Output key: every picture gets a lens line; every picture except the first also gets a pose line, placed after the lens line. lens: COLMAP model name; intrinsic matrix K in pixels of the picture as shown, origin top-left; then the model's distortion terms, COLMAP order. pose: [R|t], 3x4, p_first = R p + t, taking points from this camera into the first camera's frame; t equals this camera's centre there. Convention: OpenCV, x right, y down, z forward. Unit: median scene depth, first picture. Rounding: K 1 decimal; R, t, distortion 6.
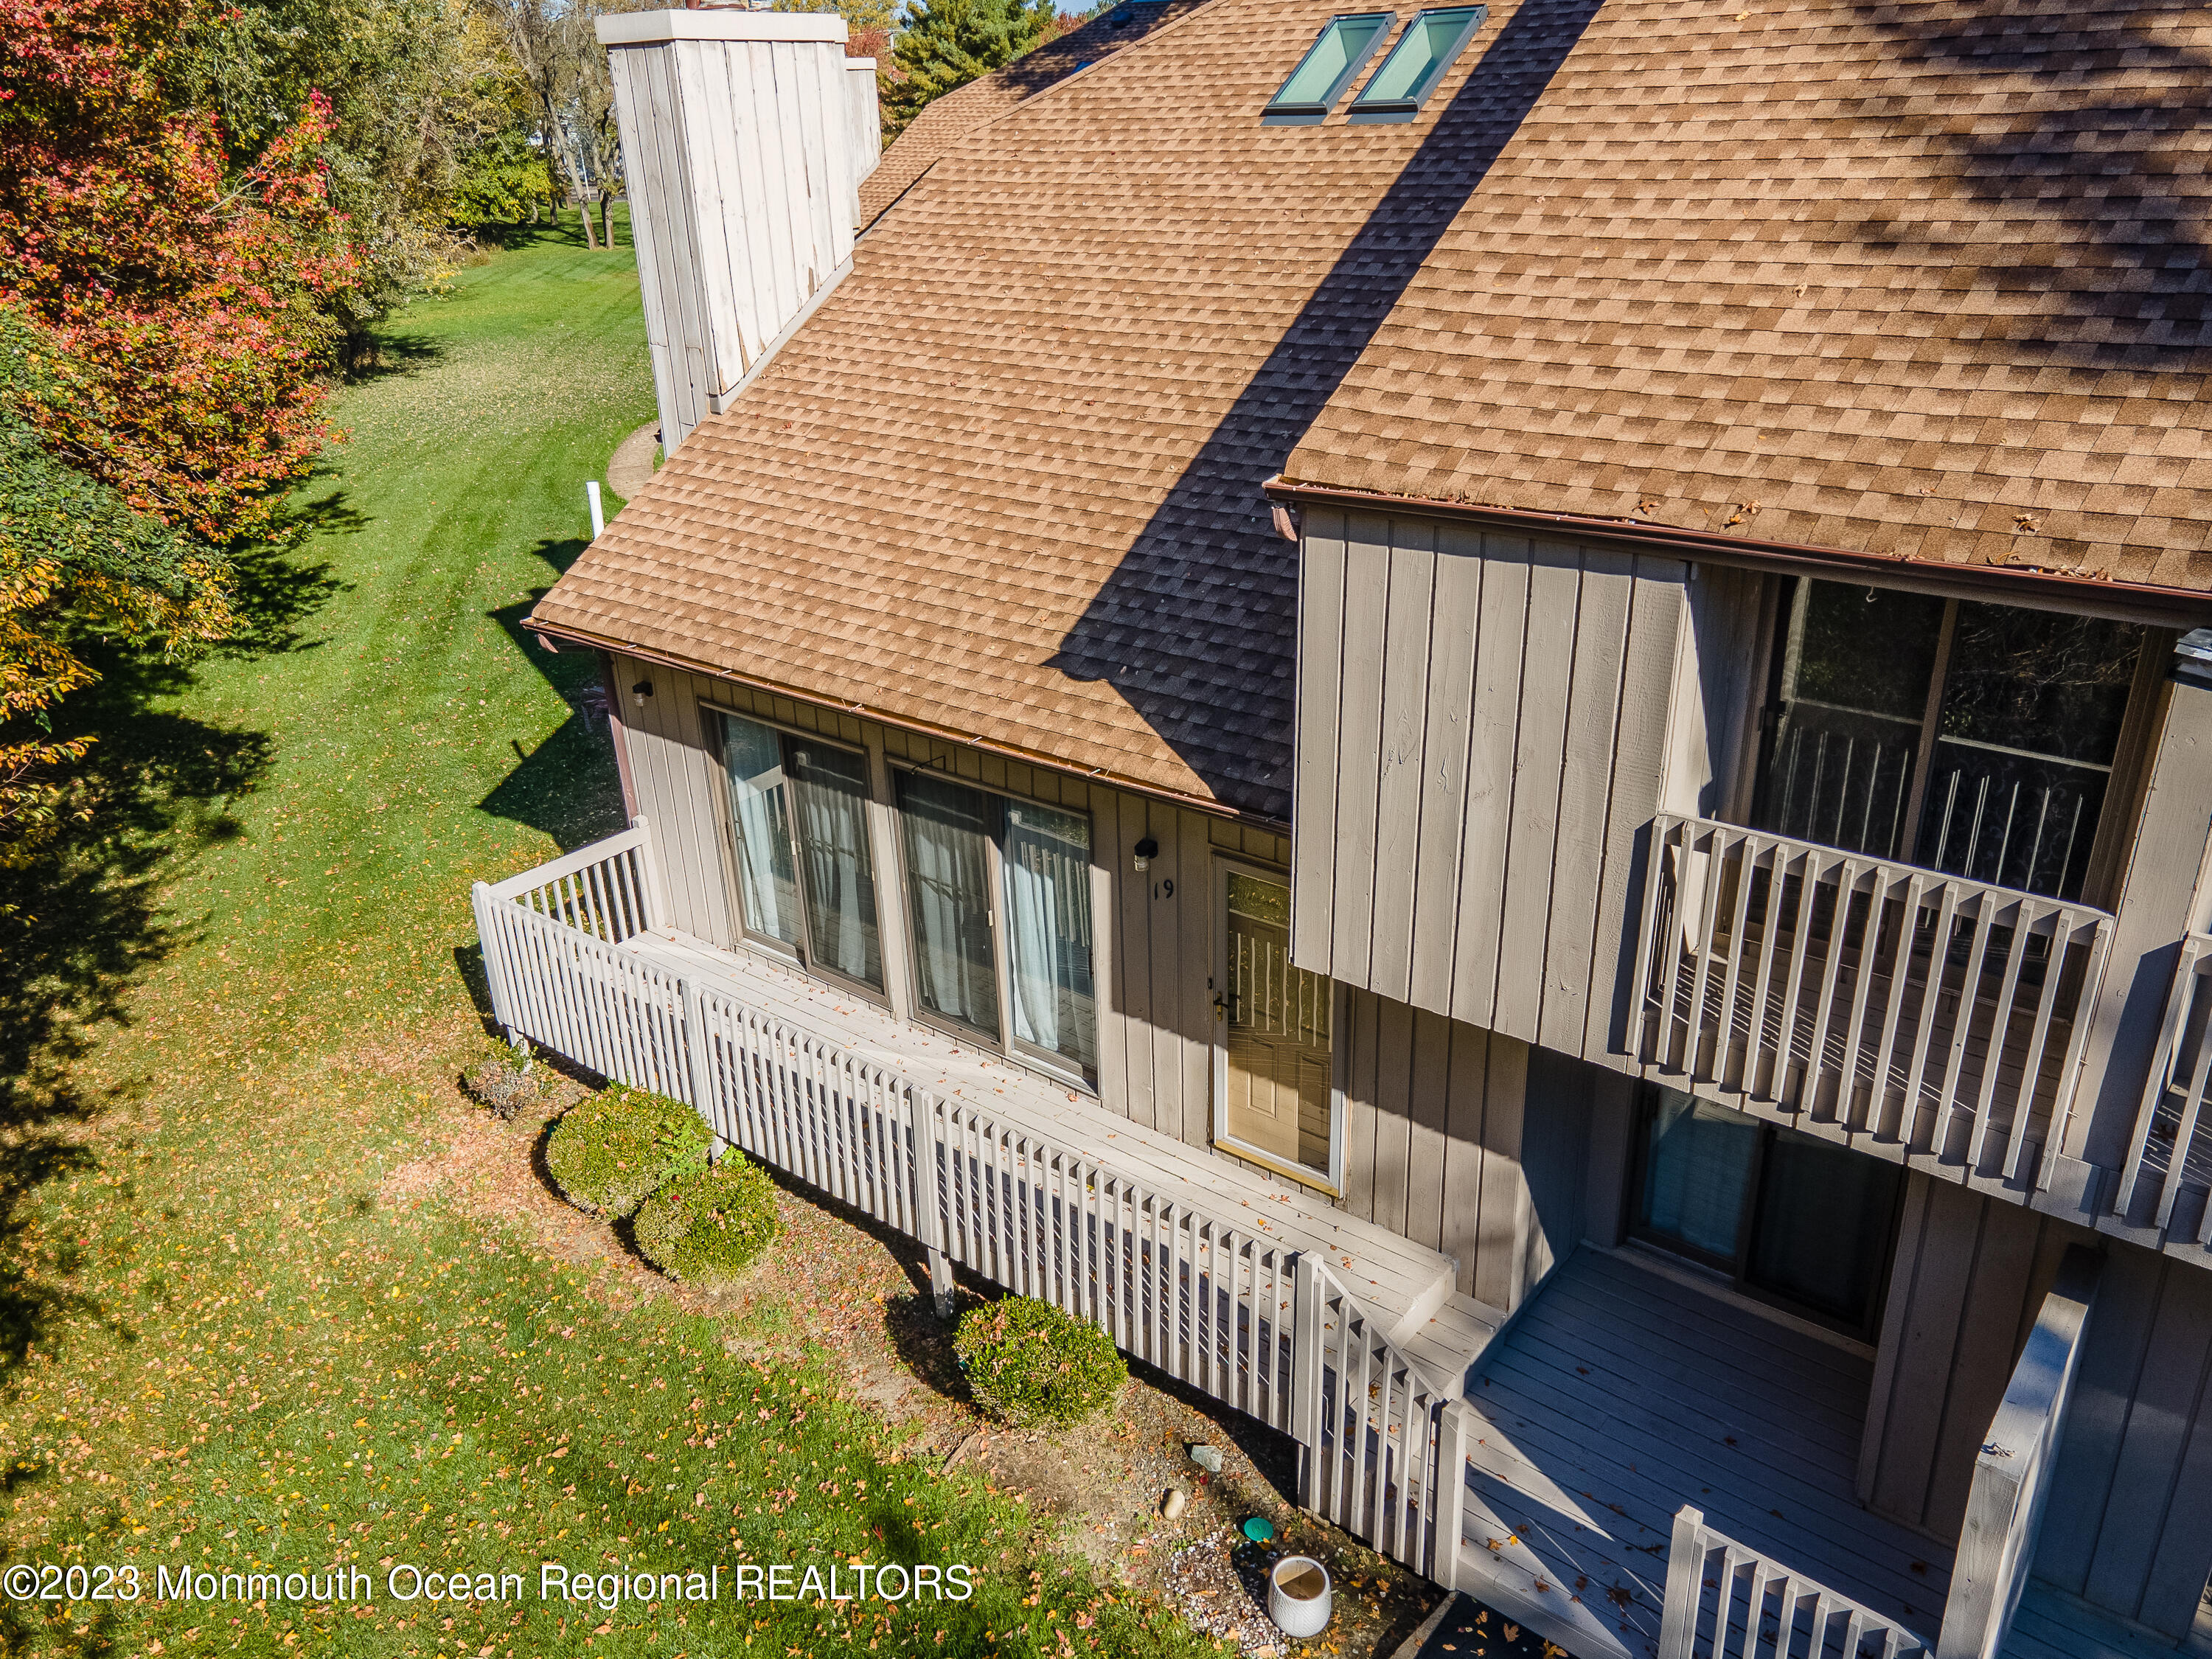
lens RADIAL K [[1631.2, 0, 1121.2], [0, 1631.2, 835.5], [0, 0, 1]] dist [0.040848, -0.001009]
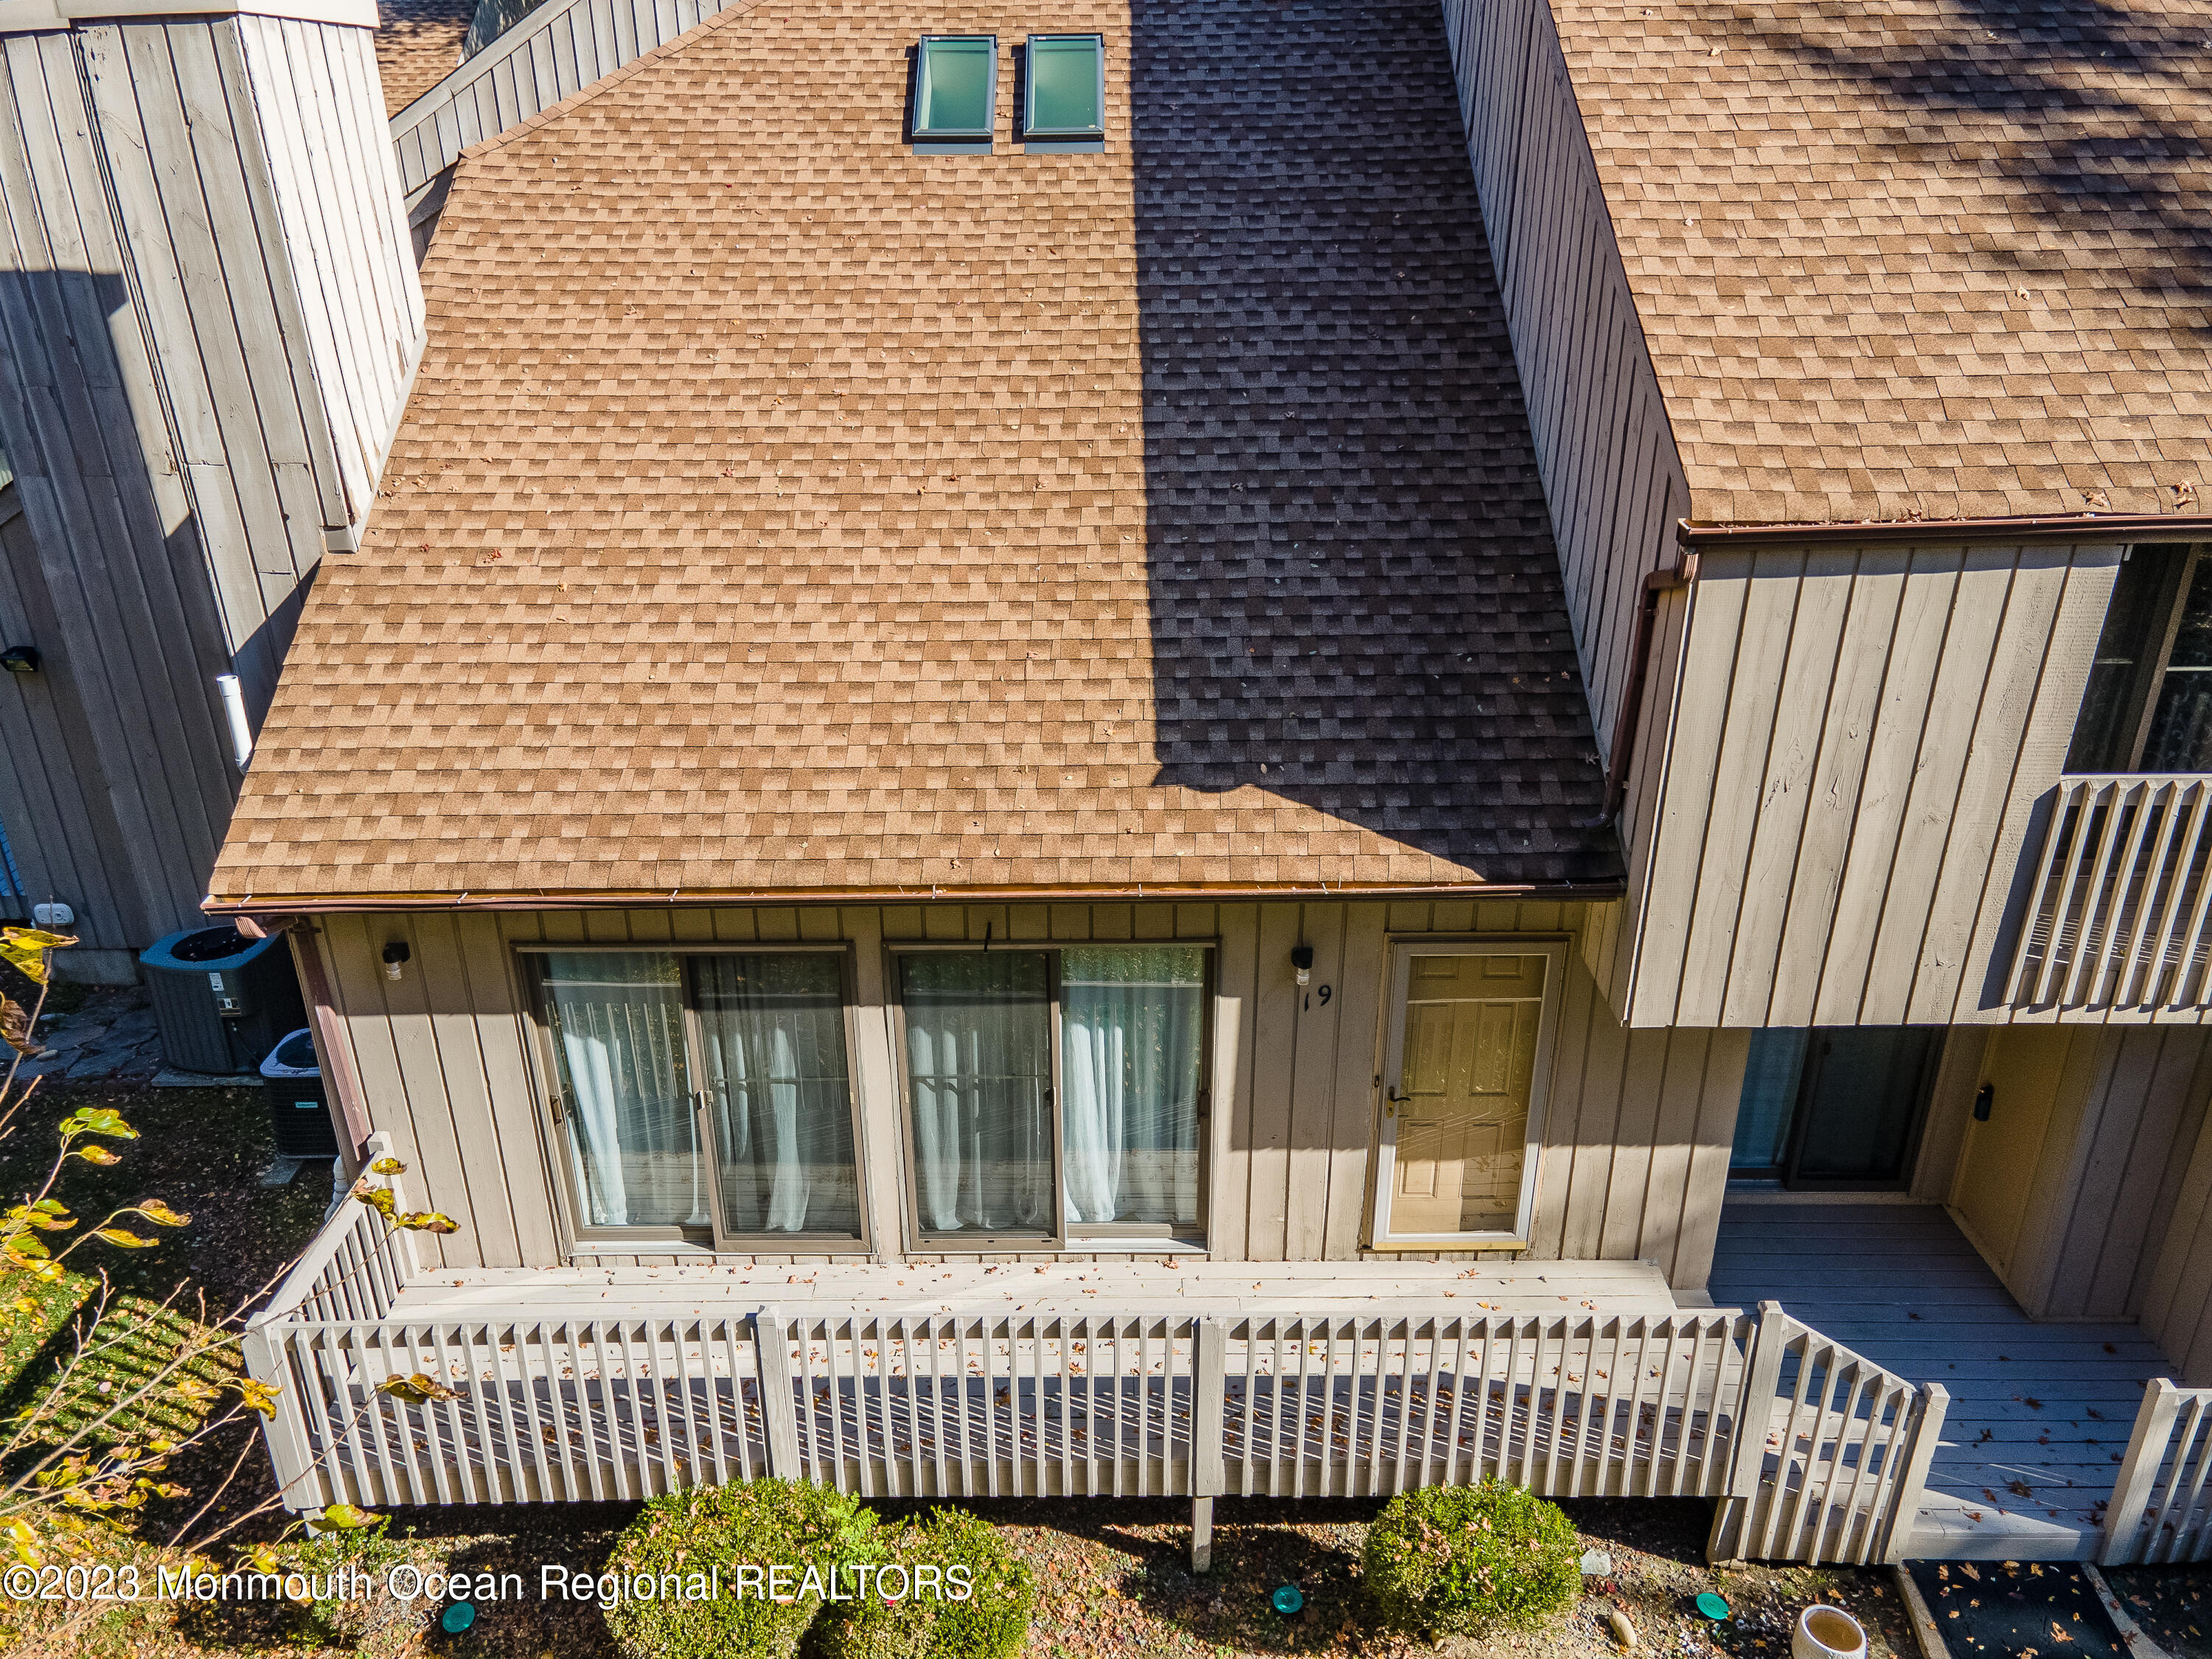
lens RADIAL K [[1586.3, 0, 1103.5], [0, 1586.3, 832.7], [0, 0, 1]] dist [0.041309, 0.002958]
pose [[0.786583, -0.235471, 0.570824, -0.528533], [0.242079, 0.968027, 0.065741, -0.136568], [-0.568053, 0.086474, 0.818436, 0.333160]]
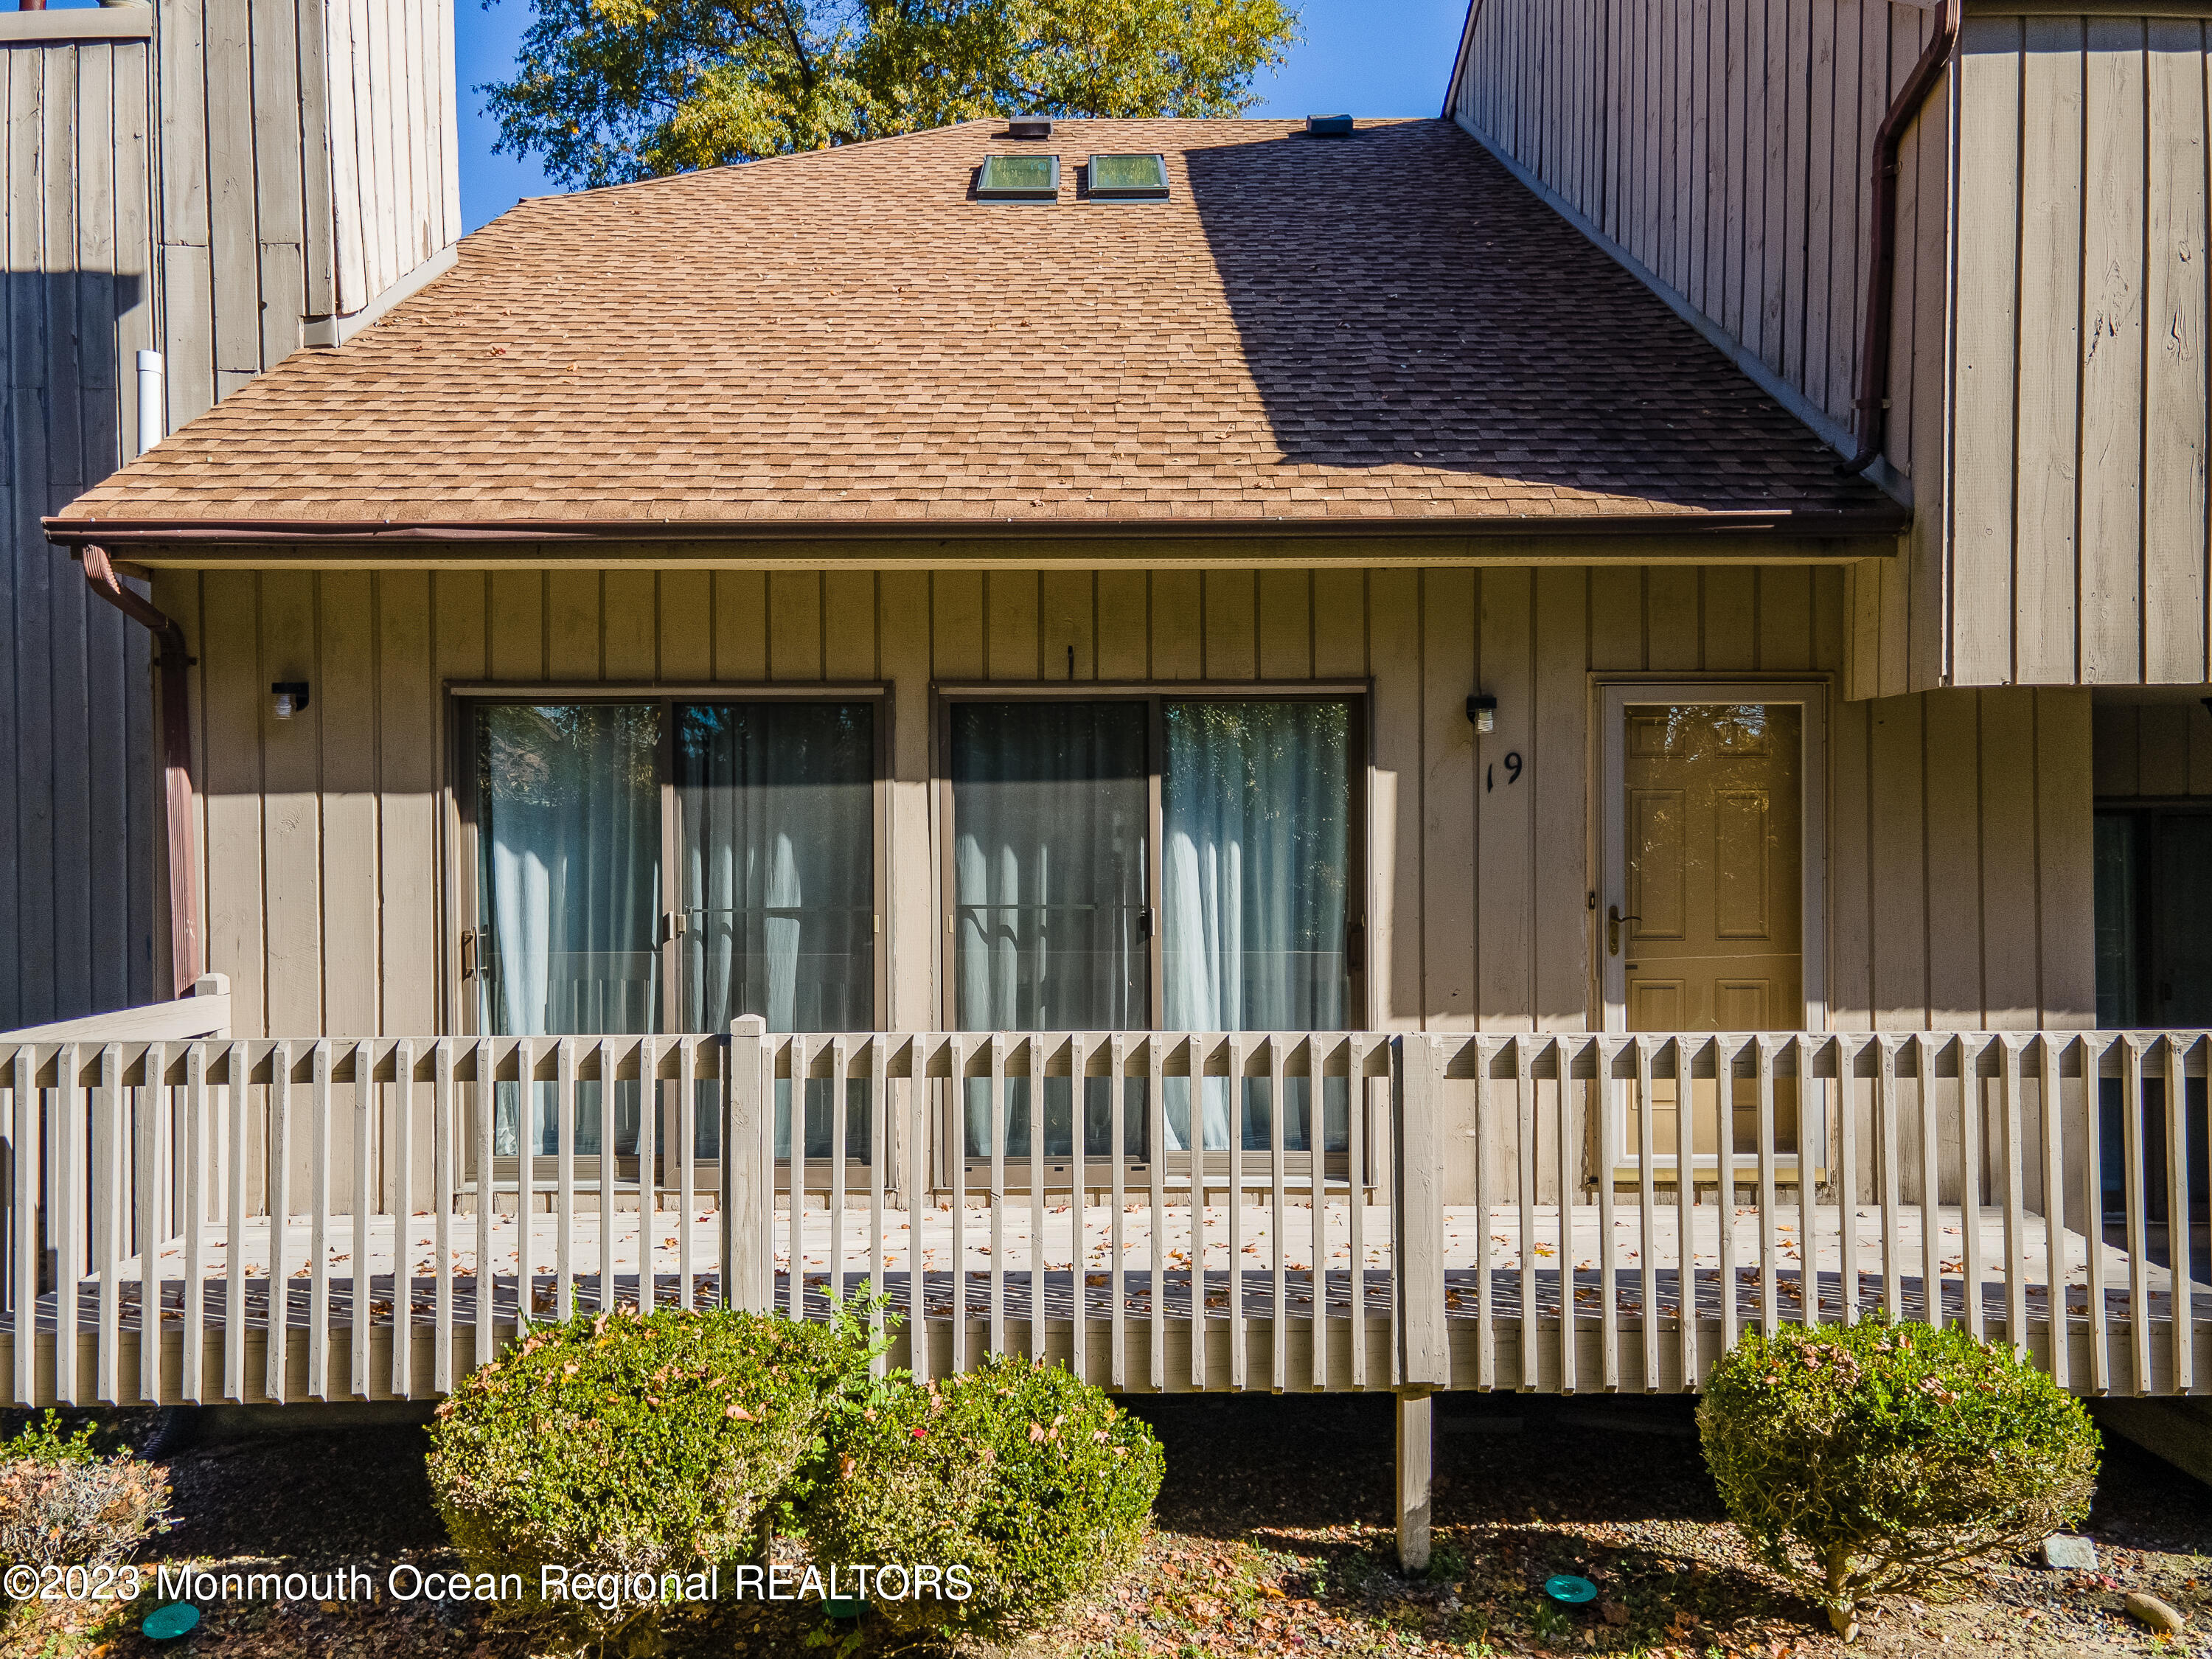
lens RADIAL K [[1611.1, 0, 1105.3], [0, 1611.1, 825.3], [0, 0, 1]] dist [0.038560, 0.010180]
pose [[0.784022, 0.017029, 0.620499, -0.503748], [0.243704, 0.910915, -0.332928, 0.229255], [-0.570892, 0.412242, 0.710028, 0.608894]]
